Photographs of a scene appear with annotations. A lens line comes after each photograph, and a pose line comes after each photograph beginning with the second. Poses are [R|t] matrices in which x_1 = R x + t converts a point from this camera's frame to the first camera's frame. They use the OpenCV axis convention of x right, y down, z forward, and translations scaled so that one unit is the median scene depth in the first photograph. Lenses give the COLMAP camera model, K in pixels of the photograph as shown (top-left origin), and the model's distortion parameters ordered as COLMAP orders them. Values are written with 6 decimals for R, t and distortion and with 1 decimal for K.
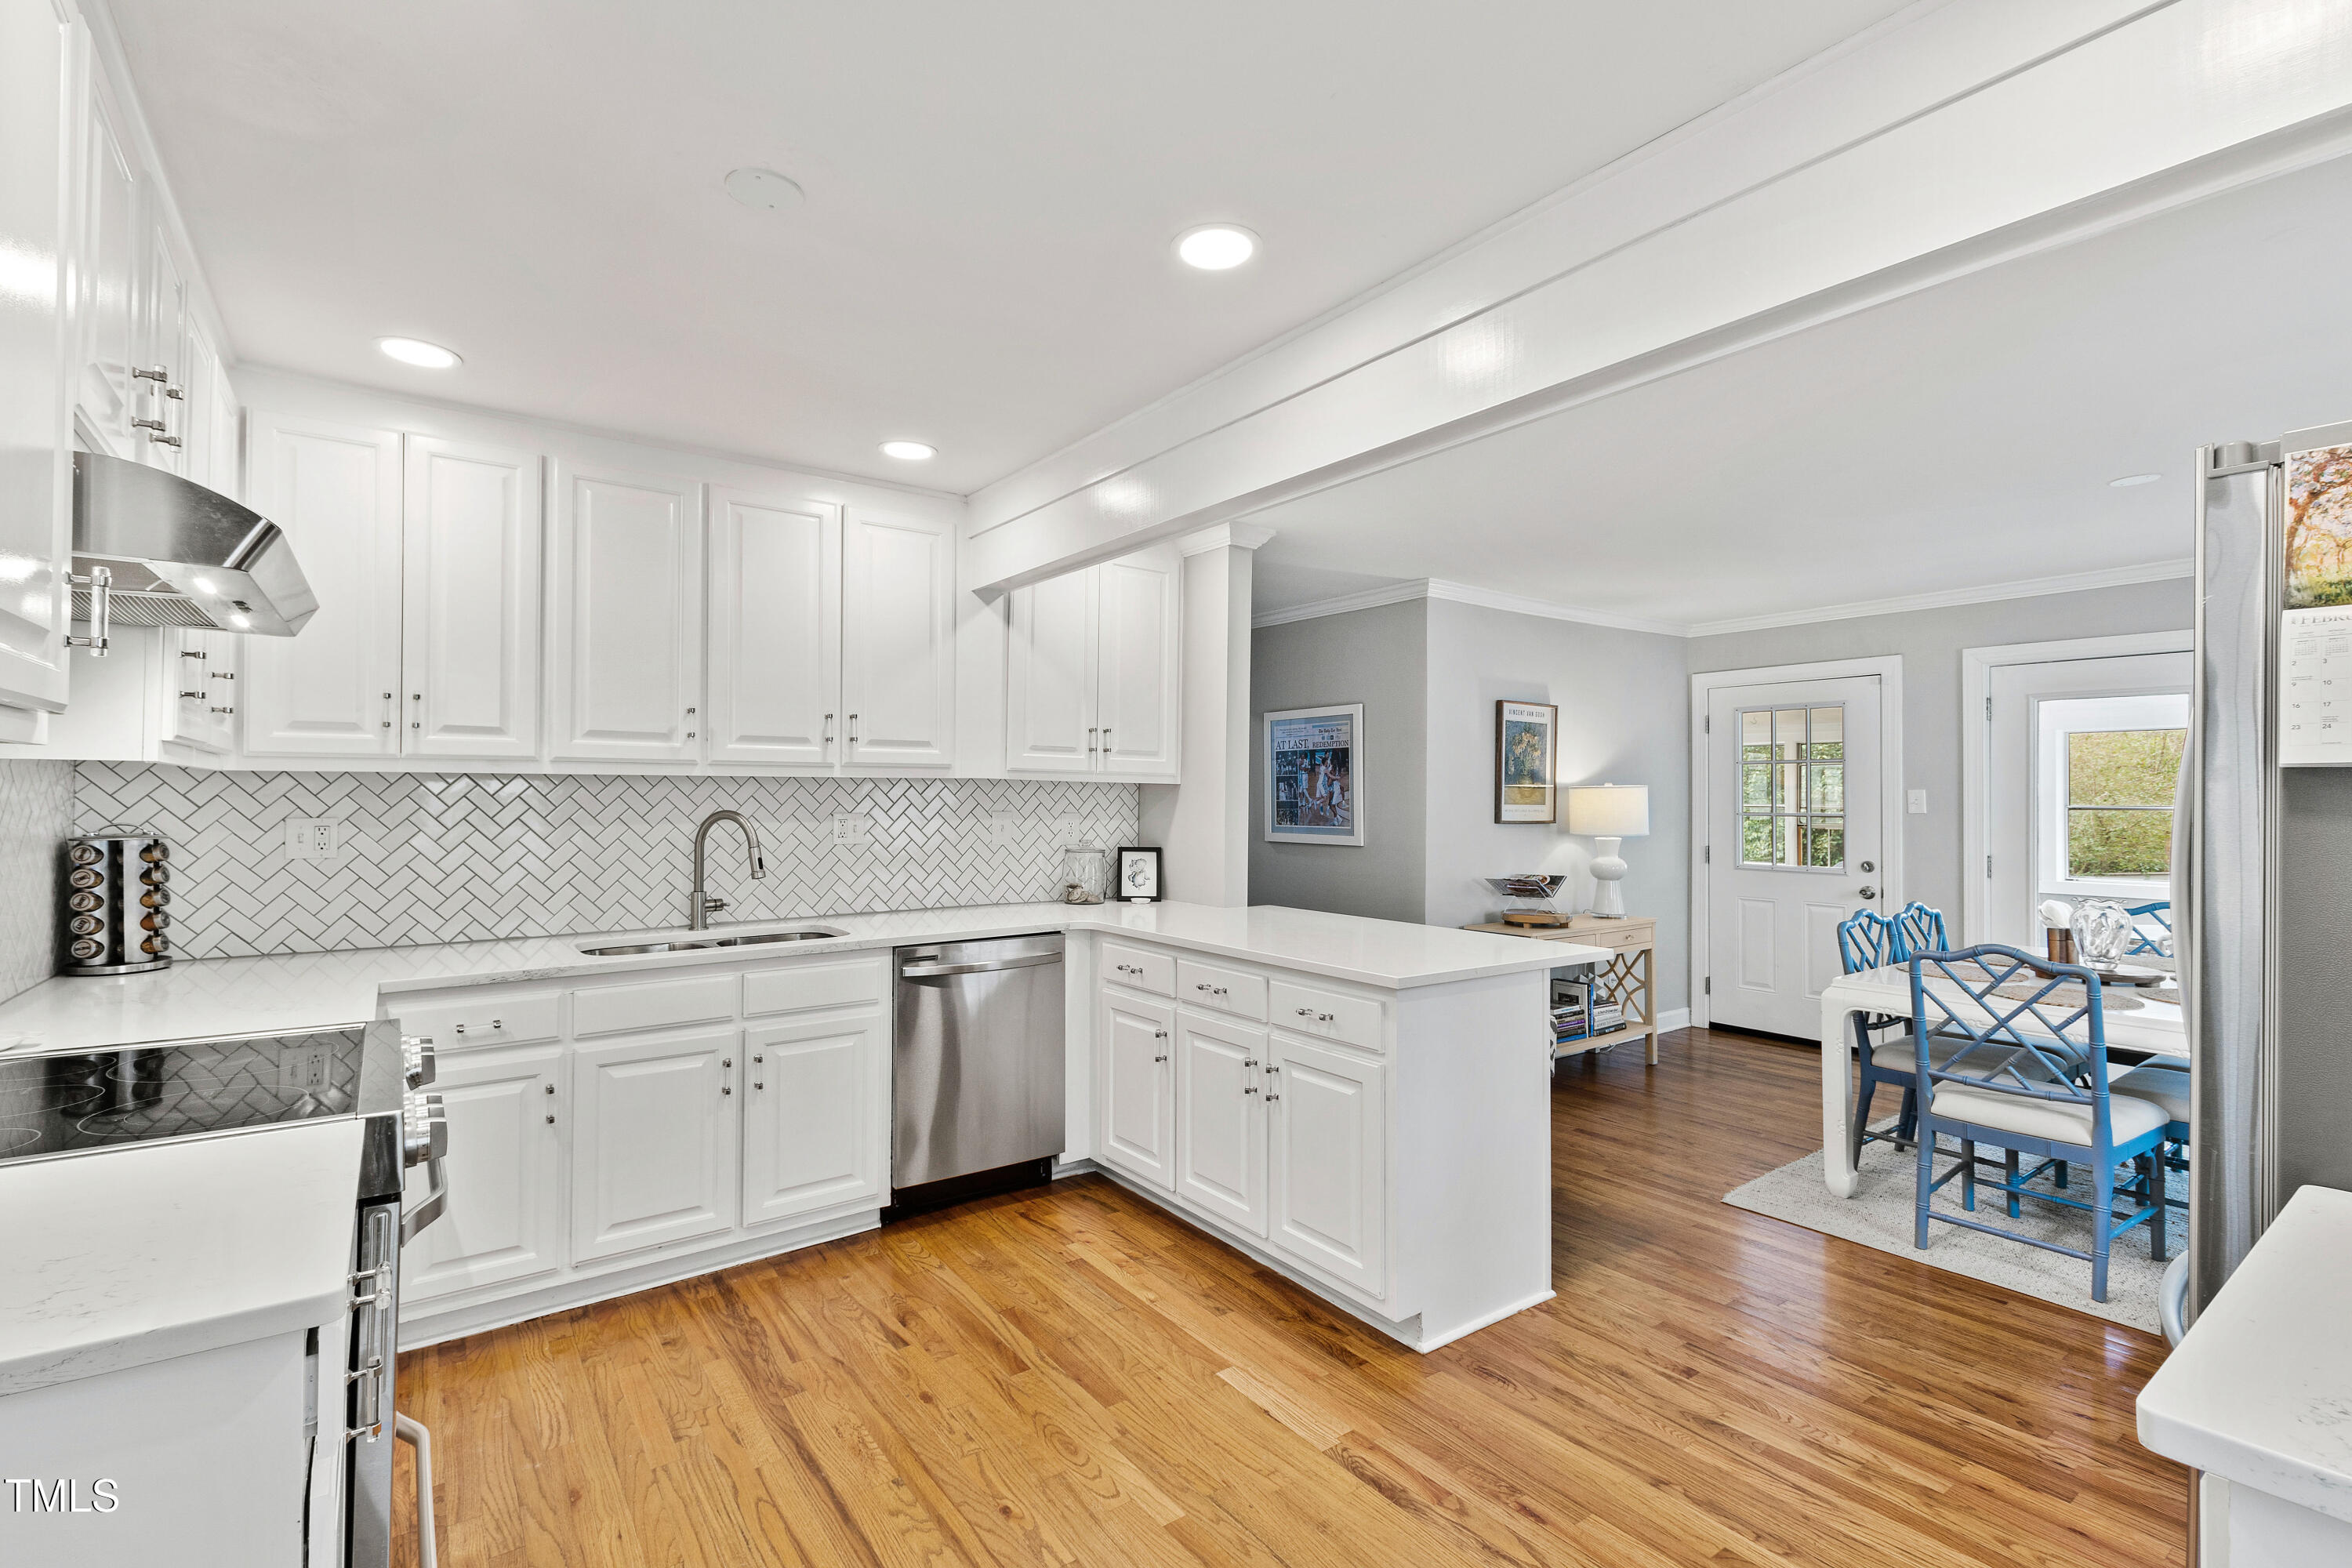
lens RADIAL K [[1033.1, 0, 1180.4], [0, 1033.1, 793.4], [0, 0, 1]] dist [0.009147, -0.003409]
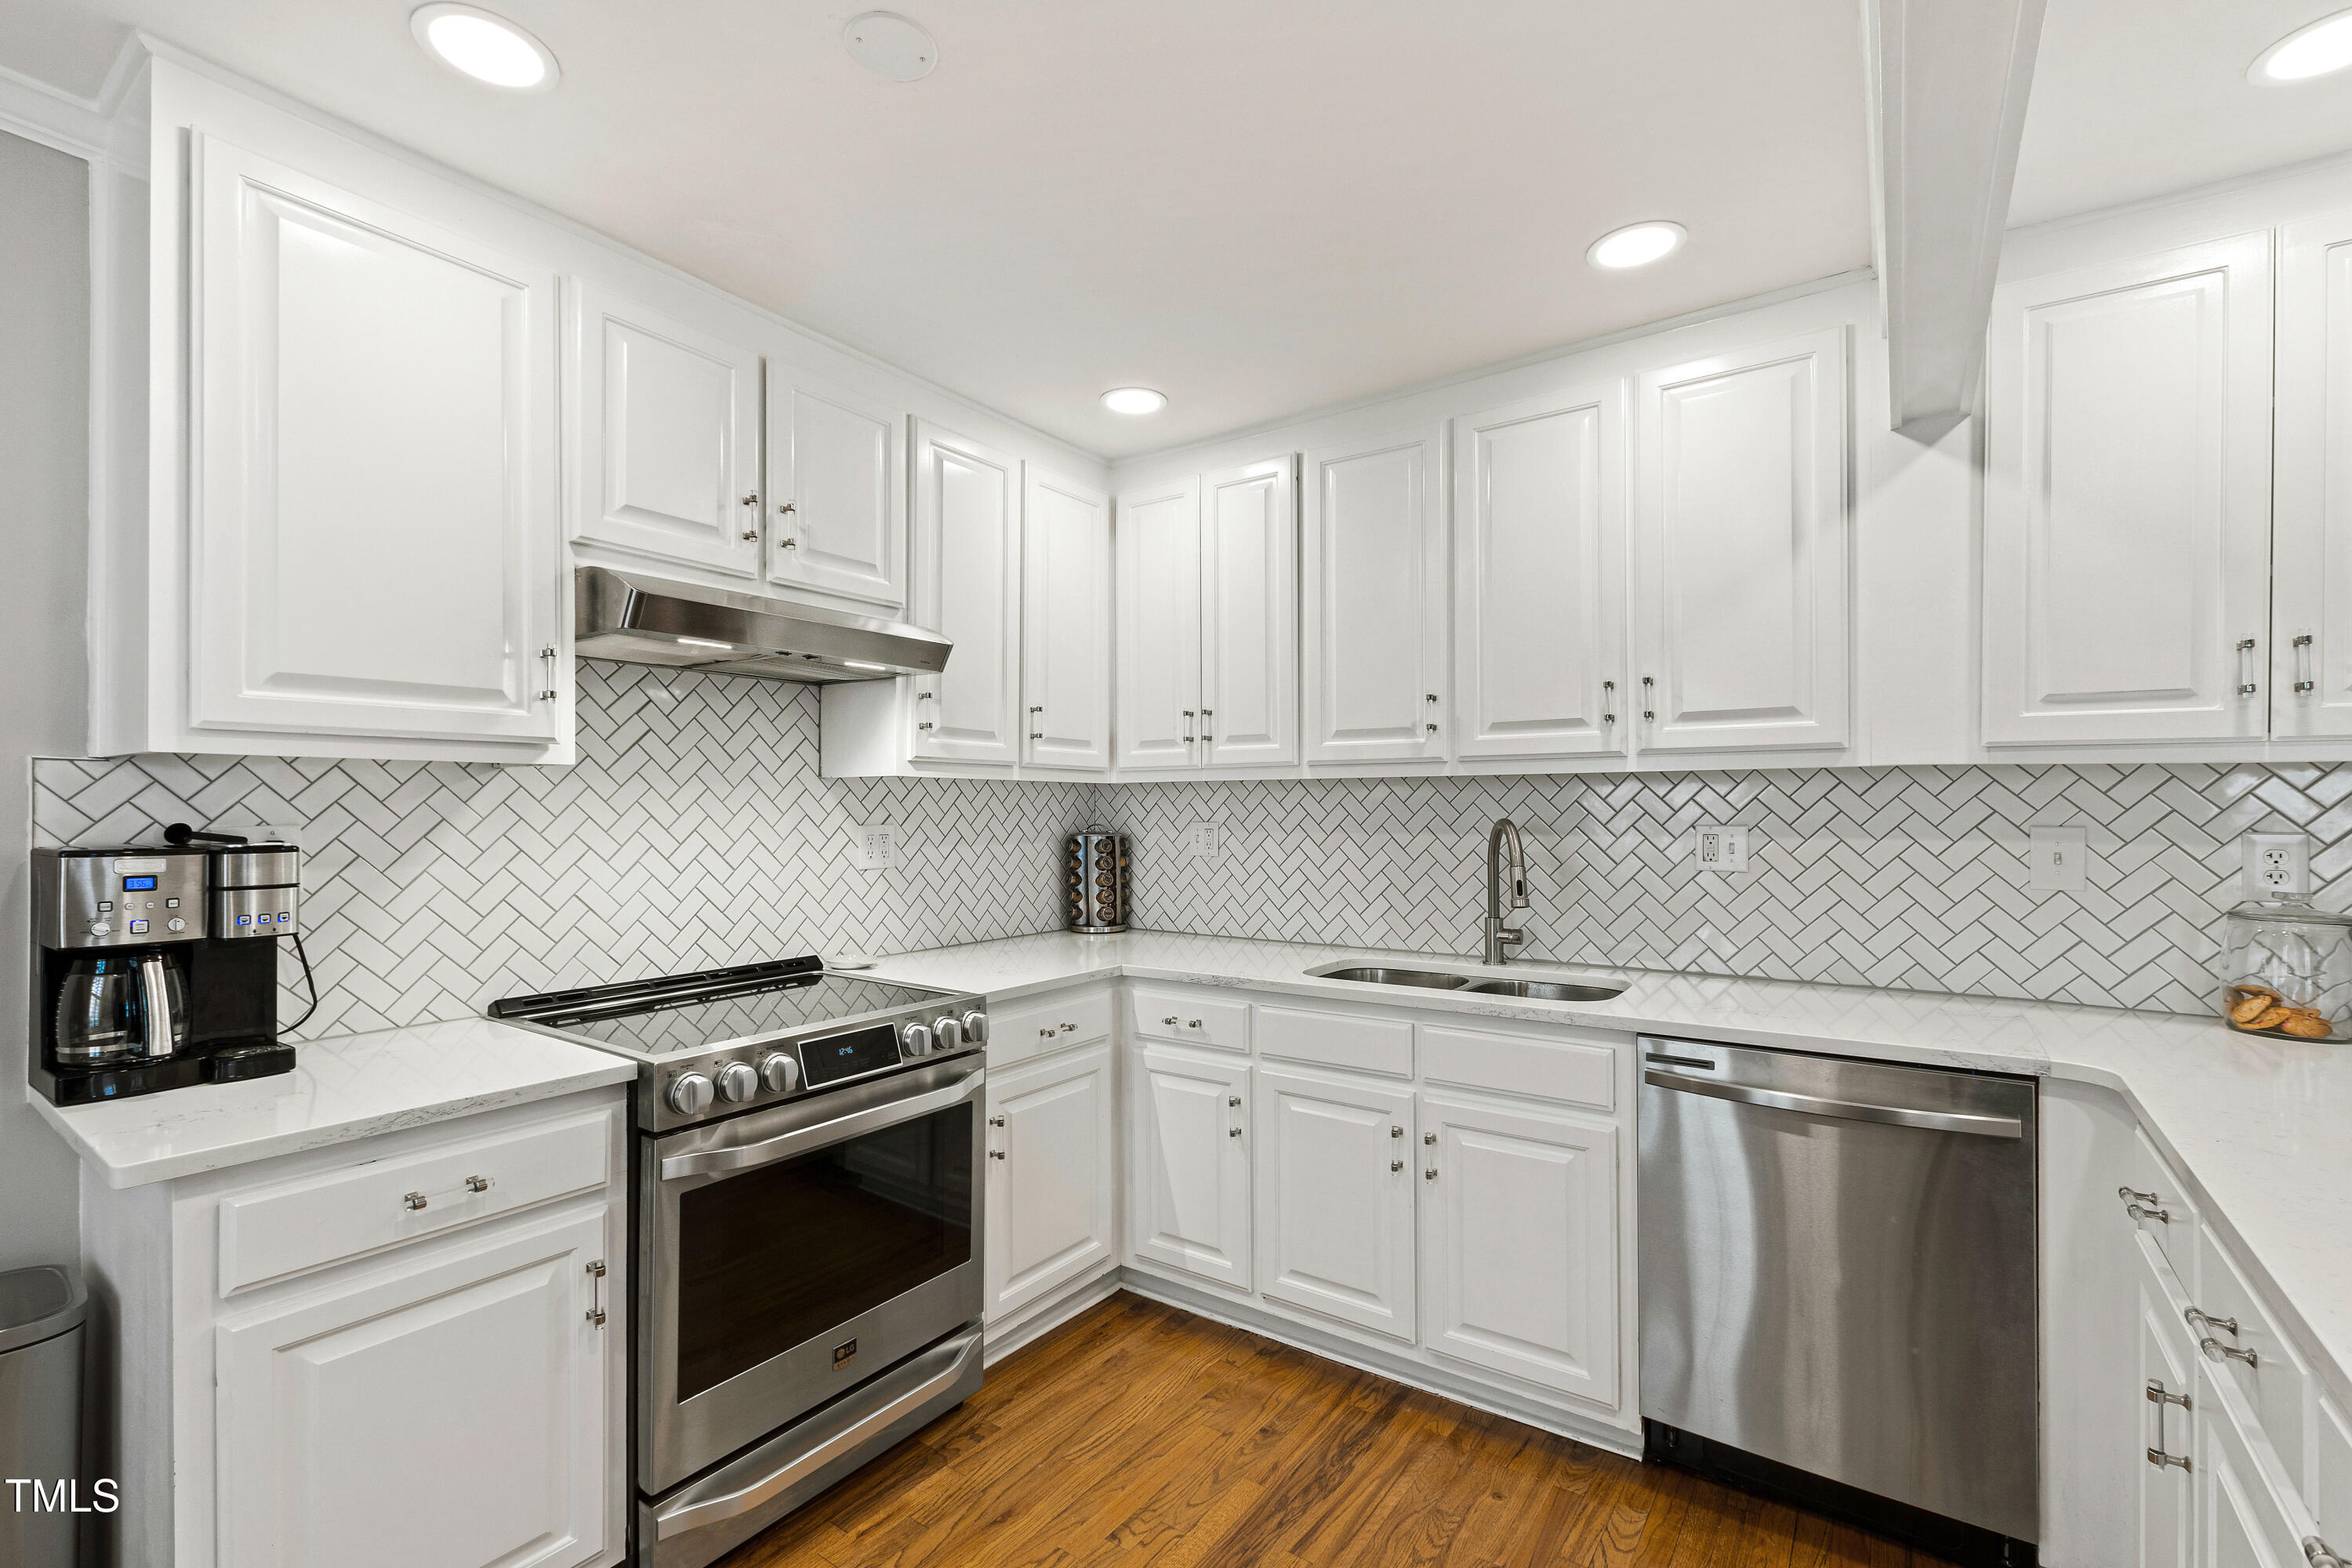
lens RADIAL K [[1033.1, 0, 1172.5], [0, 1033.1, 801.2], [0, 0, 1]] dist [0.009147, -0.003409]
pose [[0.300508, -0.005390, -0.953764, 0.264297], [0.009425, 0.999952, -0.002681, 0.002867], [0.953733, -0.008183, 0.300544, 0.564965]]
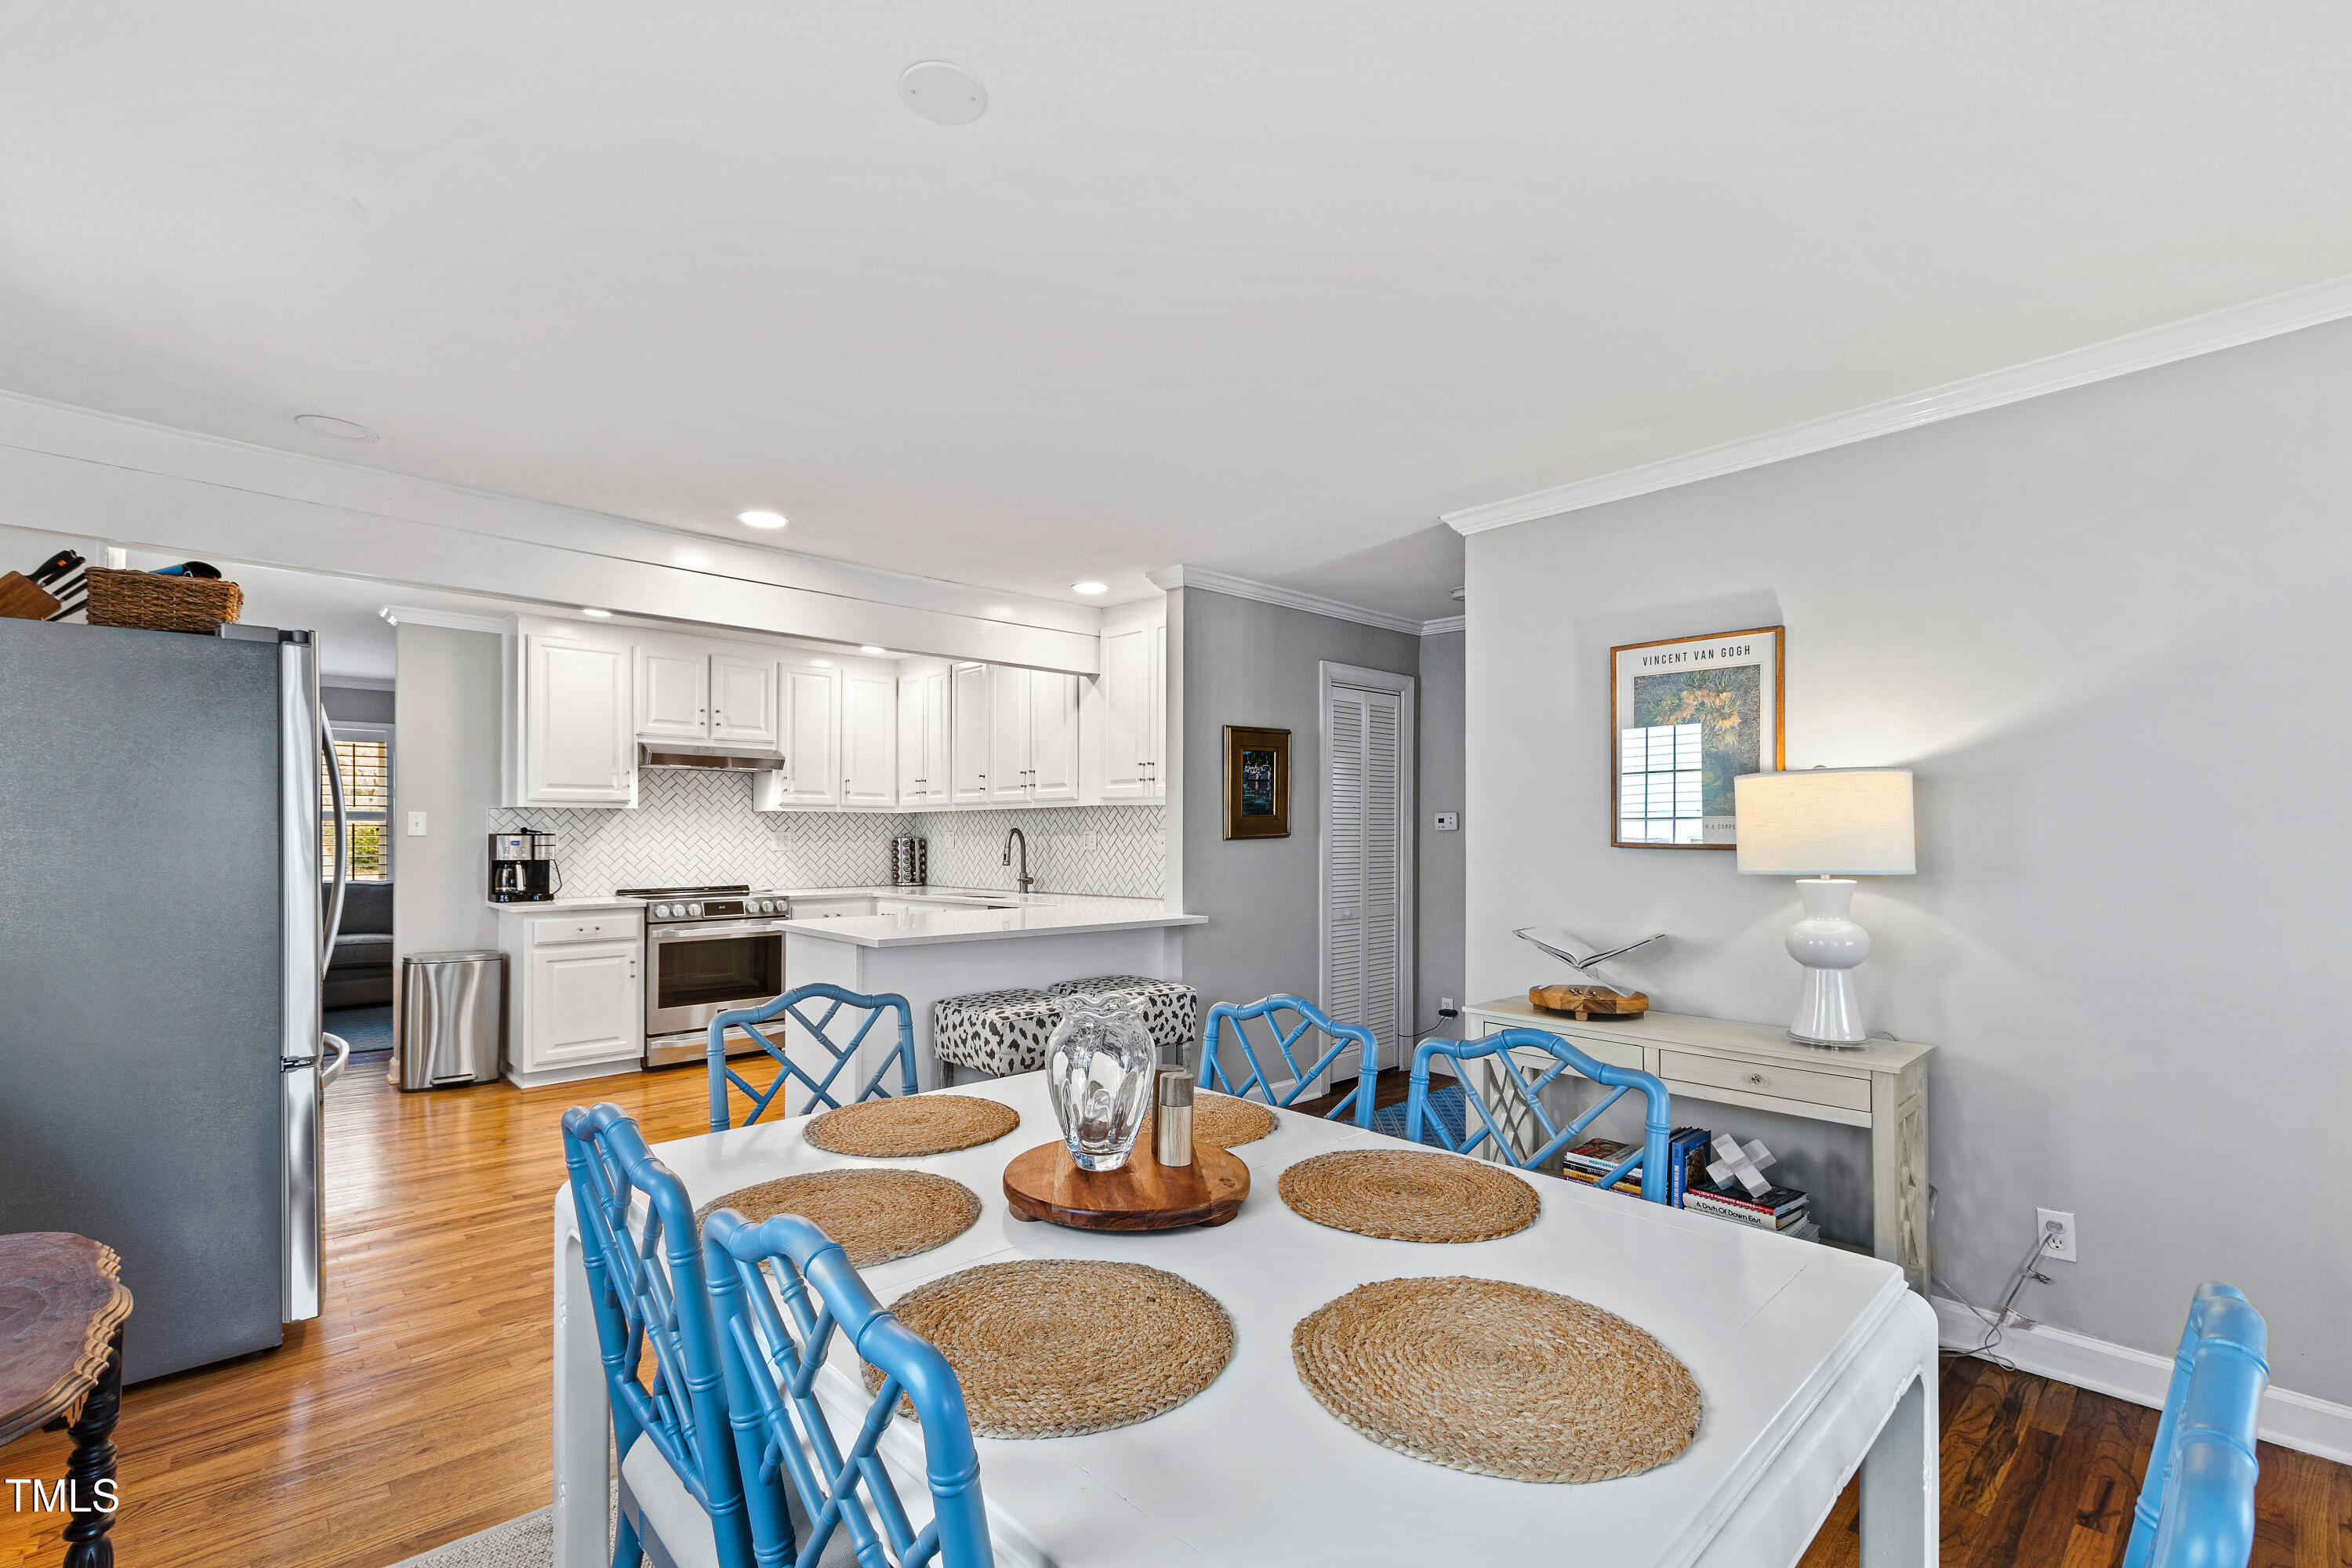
lens RADIAL K [[1033.1, 0, 1175.3], [0, 1033.1, 820.8], [0, 0, 1]] dist [0.009147, -0.003409]
pose [[0.111771, -0.011682, -0.993665, 1.543624], [0.009953, 0.999894, -0.010636, 0.028174], [0.993684, -0.008701, 0.111876, 1.173461]]
